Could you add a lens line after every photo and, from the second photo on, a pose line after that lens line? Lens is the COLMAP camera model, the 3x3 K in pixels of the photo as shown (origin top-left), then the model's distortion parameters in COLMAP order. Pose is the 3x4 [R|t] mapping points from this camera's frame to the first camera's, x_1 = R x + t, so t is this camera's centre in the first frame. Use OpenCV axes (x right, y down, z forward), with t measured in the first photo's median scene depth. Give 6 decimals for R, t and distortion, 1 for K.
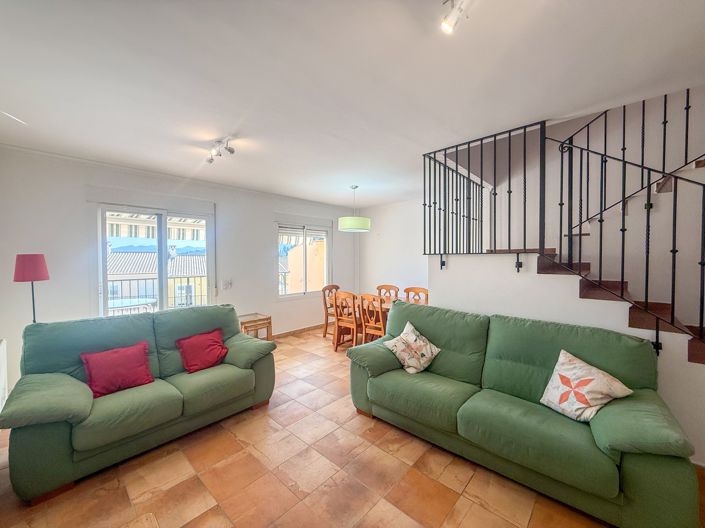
lens RADIAL K [[279.9, 0, 352.6], [0, 279.9, 265.0], [0, 0, 1]] dist [0.000890, 0.000383]
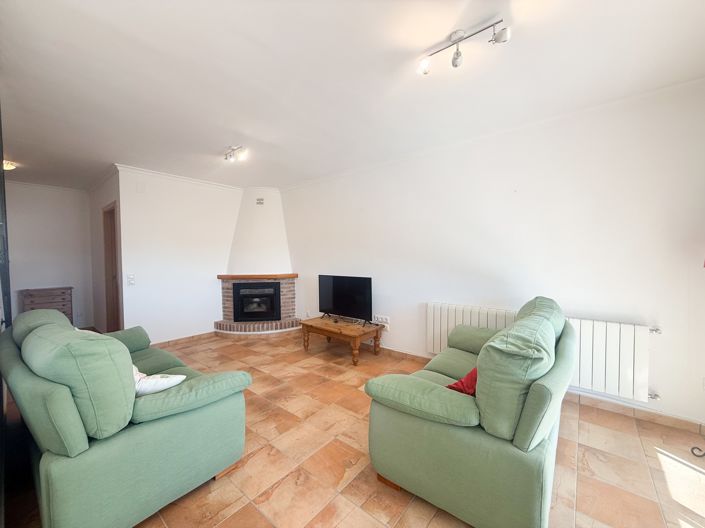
lens RADIAL K [[279.9, 0, 351.8], [0, 279.9, 264.1], [0, 0, 1]] dist [0.000890, 0.000383]
pose [[-0.998512, 0.013002, -0.052953, -0.271871], [0.010745, 0.999031, 0.042689, 0.014606], [0.053457, 0.042056, -0.997684, 1.961679]]
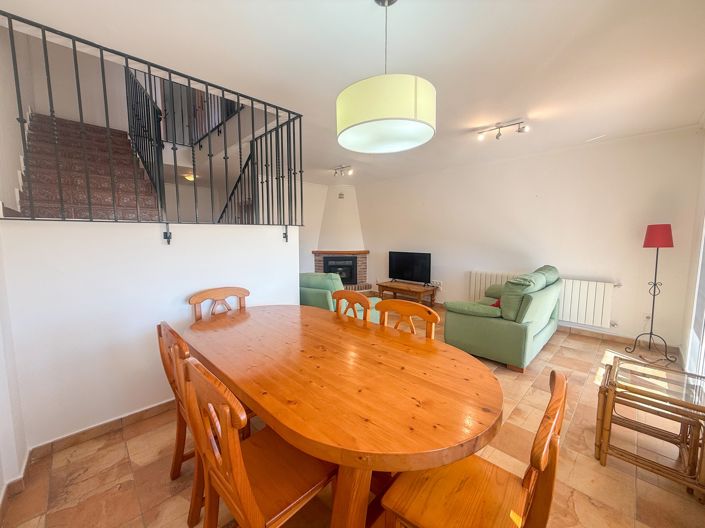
lens RADIAL K [[279.9, 0, 351.6], [0, 279.9, 264.8], [0, 0, 1]] dist [0.000890, 0.000383]
pose [[-0.998498, -0.001755, 0.054758, 0.087179], [0.004565, 0.993345, 0.115083, -0.015502], [-0.054596, 0.115161, -0.991845, 2.774159]]
